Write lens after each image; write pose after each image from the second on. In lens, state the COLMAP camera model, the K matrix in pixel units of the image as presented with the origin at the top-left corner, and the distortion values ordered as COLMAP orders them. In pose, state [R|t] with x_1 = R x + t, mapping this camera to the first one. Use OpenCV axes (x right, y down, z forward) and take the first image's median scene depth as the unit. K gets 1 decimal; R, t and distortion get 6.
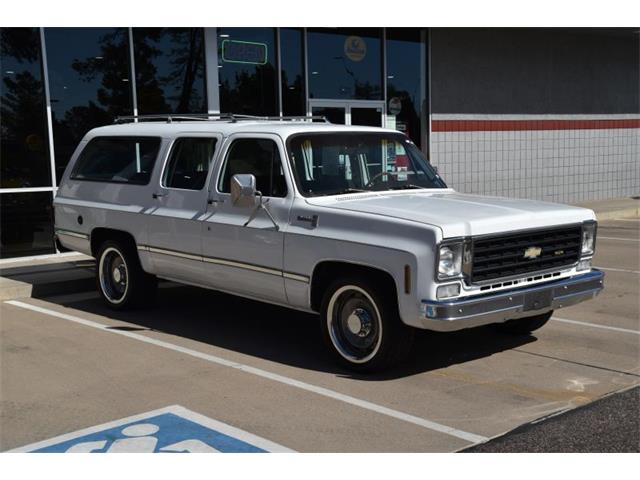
lens RADIAL K [[863.2, 0, 318.5], [0, 863.2, 244.8], [0, 0, 1]] dist [0.291569, 0.000000]
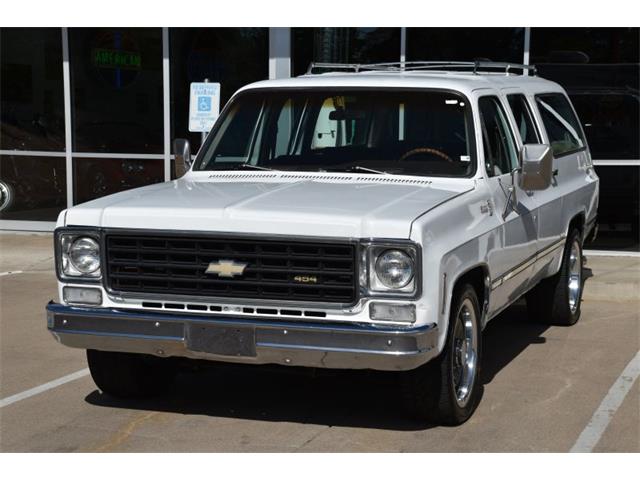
lens RADIAL K [[1272.9, 0, 317.1], [0, 1272.9, 243.1], [0, 0, 1]] dist [0.521985, 0.000000]
pose [[0.462536, 0.107047, -0.880114, 1.075049], [-0.112494, 0.991747, 0.061504, -0.074226], [0.879435, 0.070560, 0.470761, 0.558888]]
